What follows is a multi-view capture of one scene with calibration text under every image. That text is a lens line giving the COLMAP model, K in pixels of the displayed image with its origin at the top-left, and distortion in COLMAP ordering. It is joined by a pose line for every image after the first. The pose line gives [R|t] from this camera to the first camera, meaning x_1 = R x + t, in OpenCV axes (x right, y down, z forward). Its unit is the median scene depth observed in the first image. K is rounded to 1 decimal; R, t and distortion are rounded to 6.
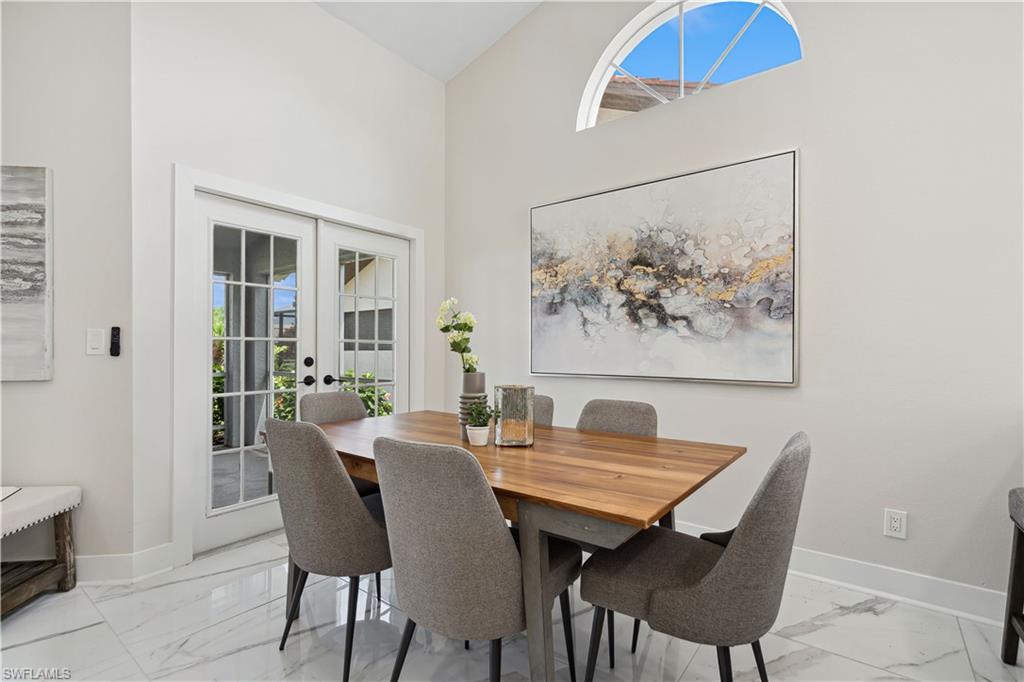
lens RADIAL K [[468.5, 0, 510.1], [0, 468.5, 349.6], [0, 0, 1]] dist [-0.001848, 0.000033]
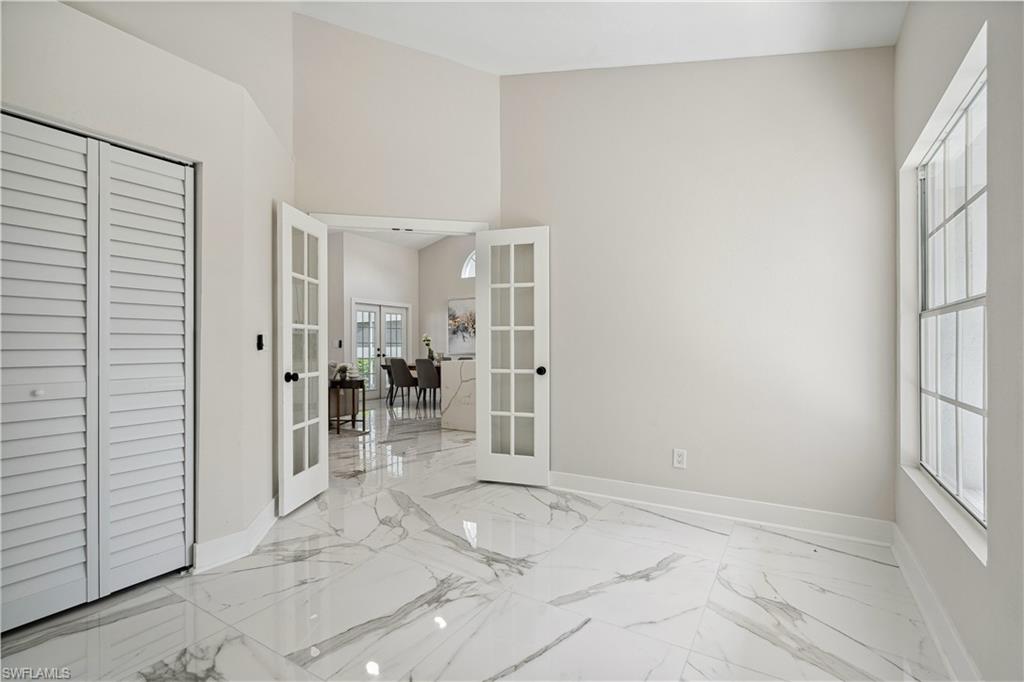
lens RADIAL K [[468.5, 0, 515.2], [0, 468.5, 342.2], [0, 0, 1]] dist [-0.001848, 0.000033]
pose [[0.993080, -0.005503, 0.117312, 0.151916], [0.006775, 0.999922, -0.010451, 0.017457], [-0.117245, 0.011174, 0.993040, -2.693344]]
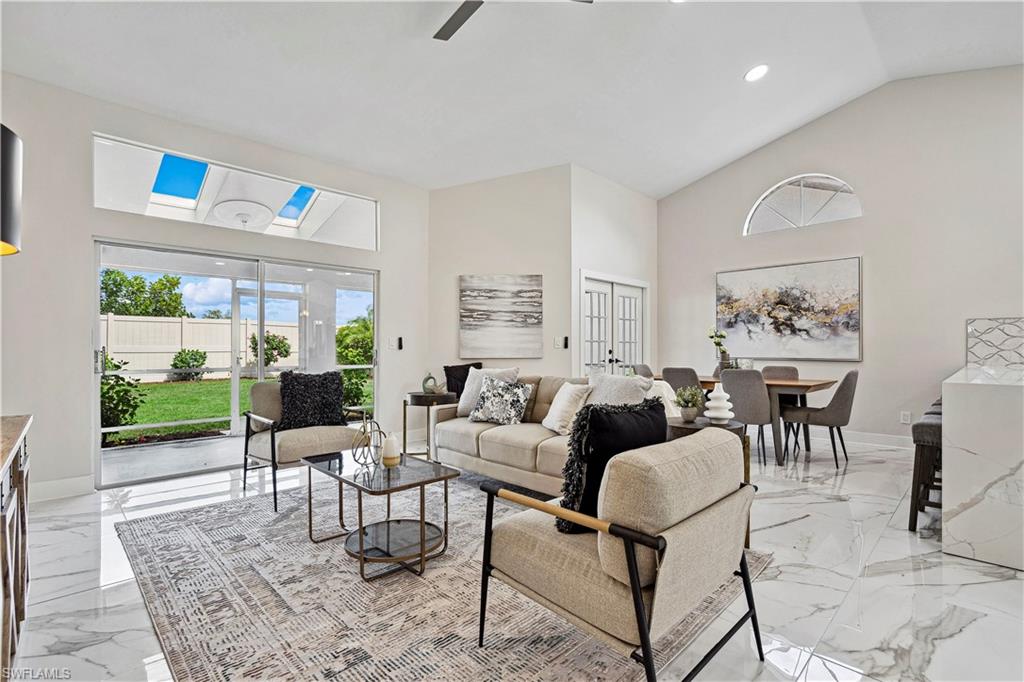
lens RADIAL K [[468.5, 0, 512.9], [0, 468.5, 347.3], [0, 0, 1]] dist [-0.001848, 0.000033]
pose [[0.990957, -0.003201, -0.134140, -0.666376], [0.002448, 0.999980, -0.005782, 0.019525], [0.134155, 0.005401, 0.990946, -1.300243]]
